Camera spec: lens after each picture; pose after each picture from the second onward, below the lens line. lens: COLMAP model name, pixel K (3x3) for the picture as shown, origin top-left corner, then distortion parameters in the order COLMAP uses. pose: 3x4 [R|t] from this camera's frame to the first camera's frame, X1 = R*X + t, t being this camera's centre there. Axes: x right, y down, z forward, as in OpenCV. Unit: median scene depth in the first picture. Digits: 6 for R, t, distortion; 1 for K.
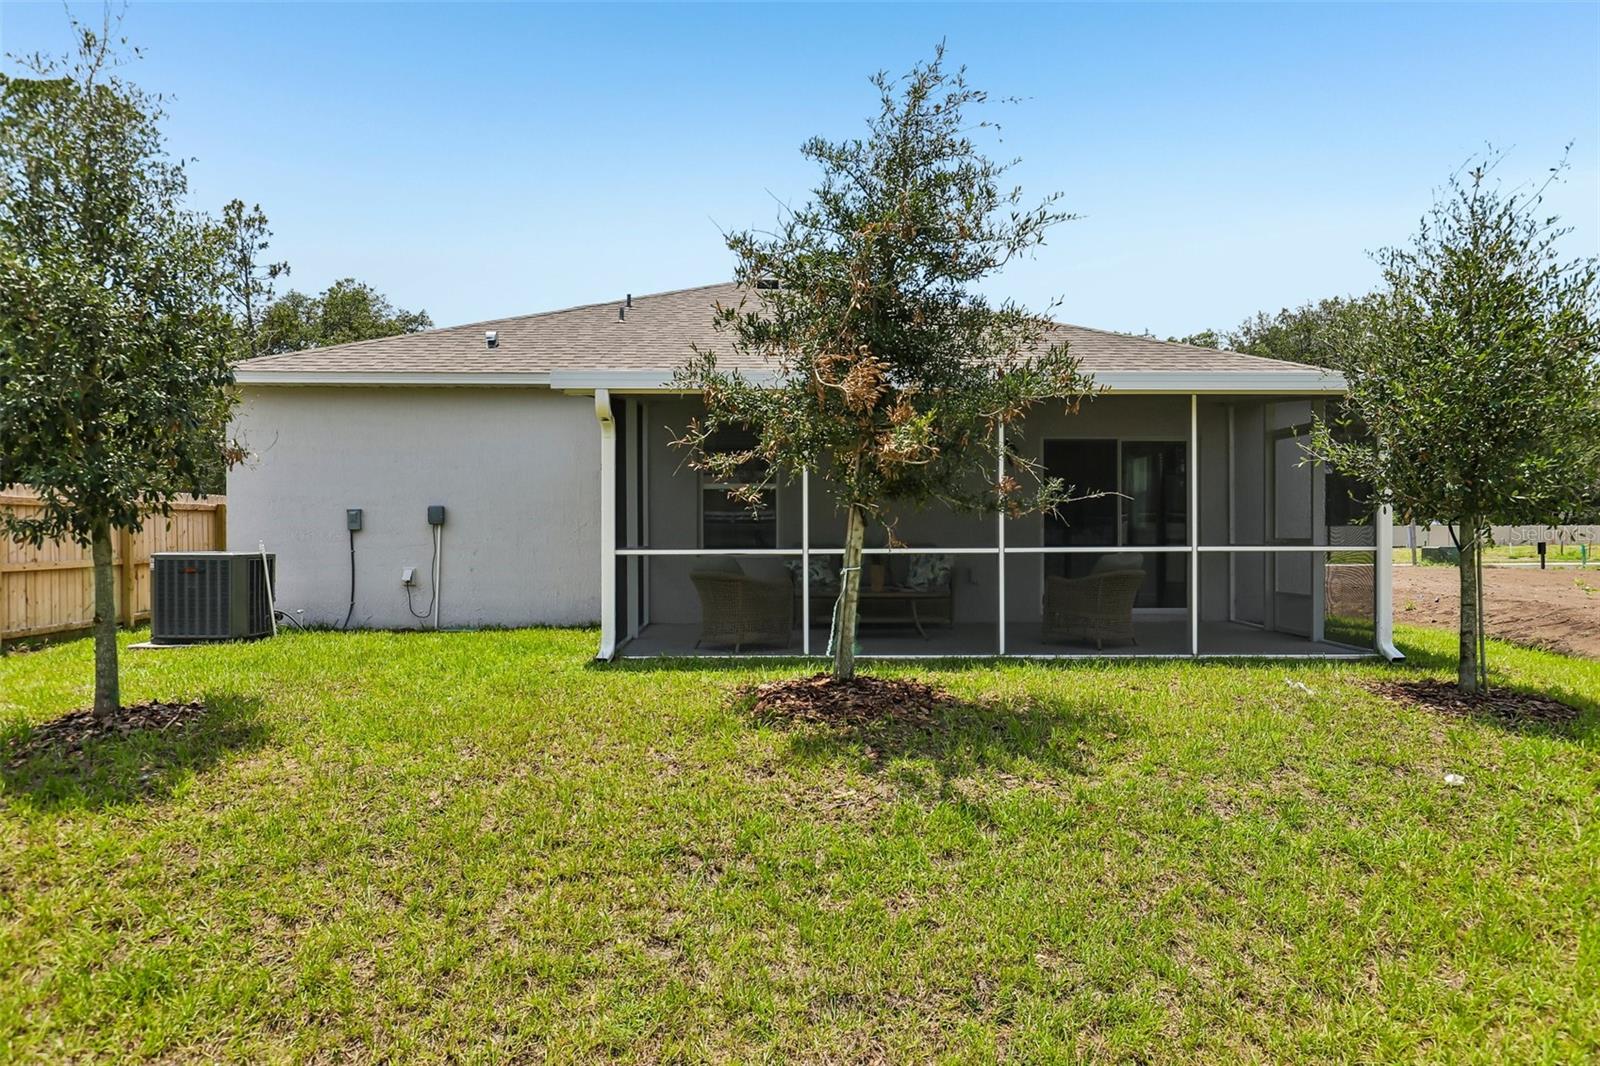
lens RADIAL K [[1061.9, 0, 798.4], [0, 1061.9, 542.5], [0, 0, 1]] dist [-0.003845, -0.006884]
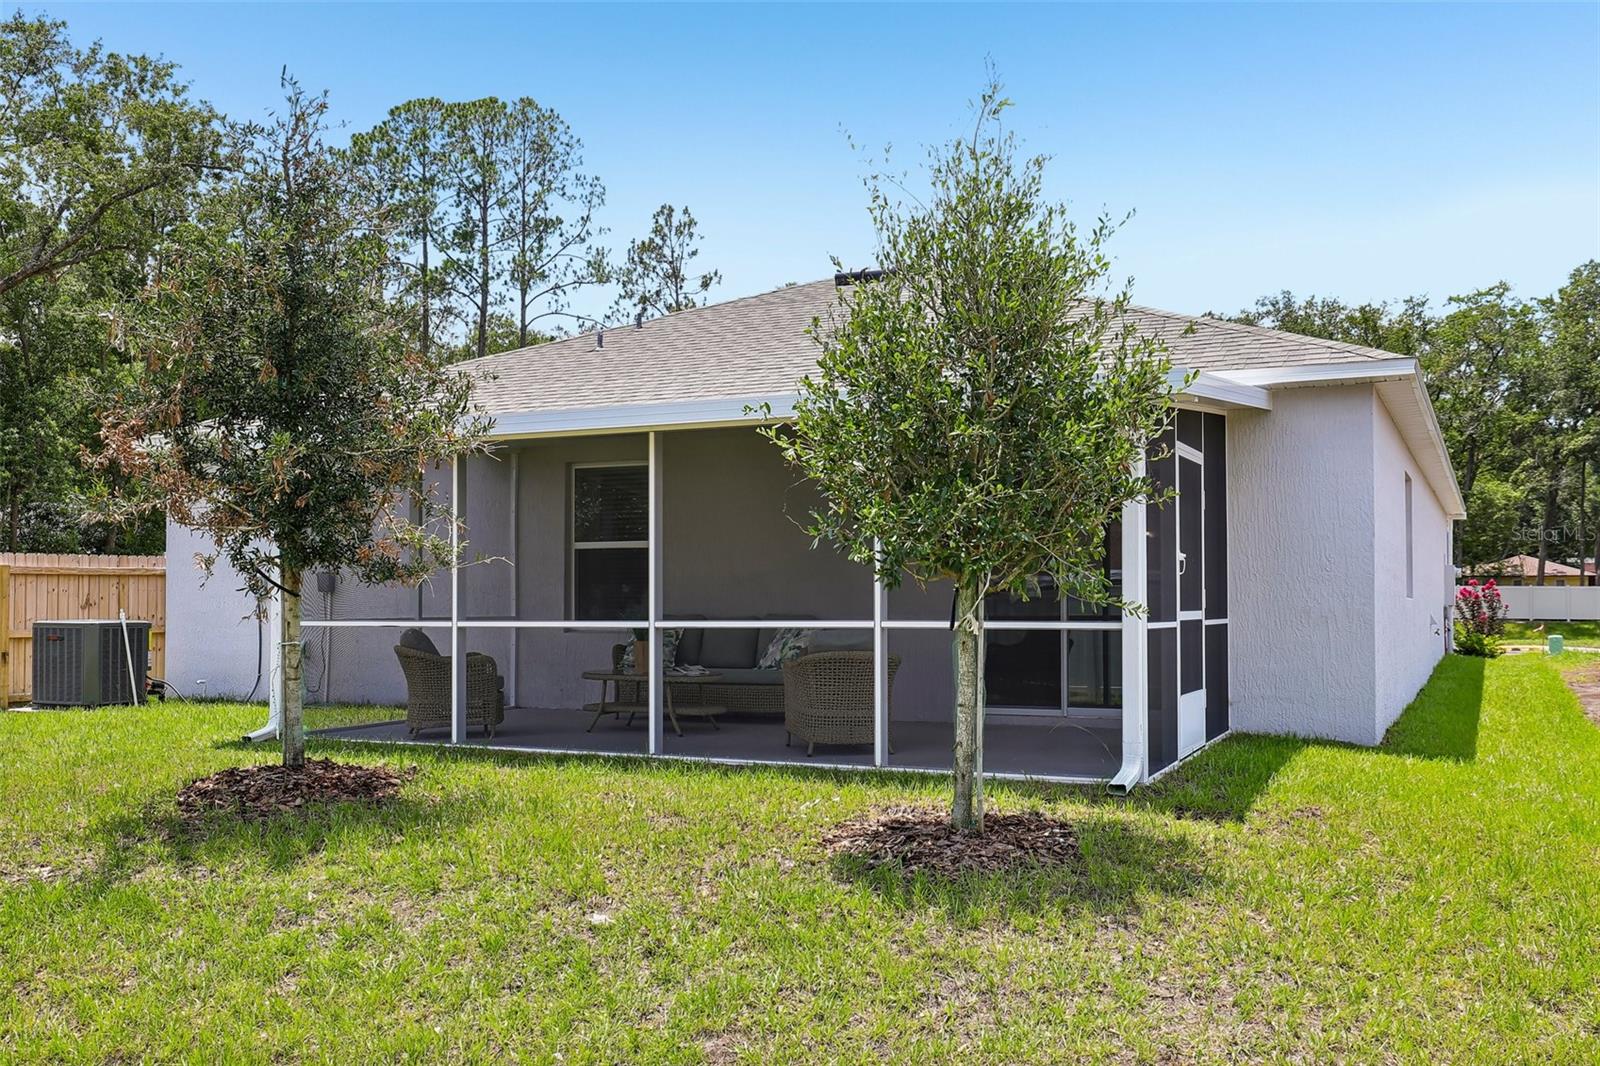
lens RADIAL K [[1531.3, 0, 812.0], [0, 1531.3, 543.5], [0, 0, 1]] dist [0.003458, 0.000000]
pose [[0.866769, -0.018694, -0.498359, 0.681479], [-0.002707, 0.999106, -0.042185, -0.003954], [0.498702, 0.037914, 0.865944, 0.036598]]
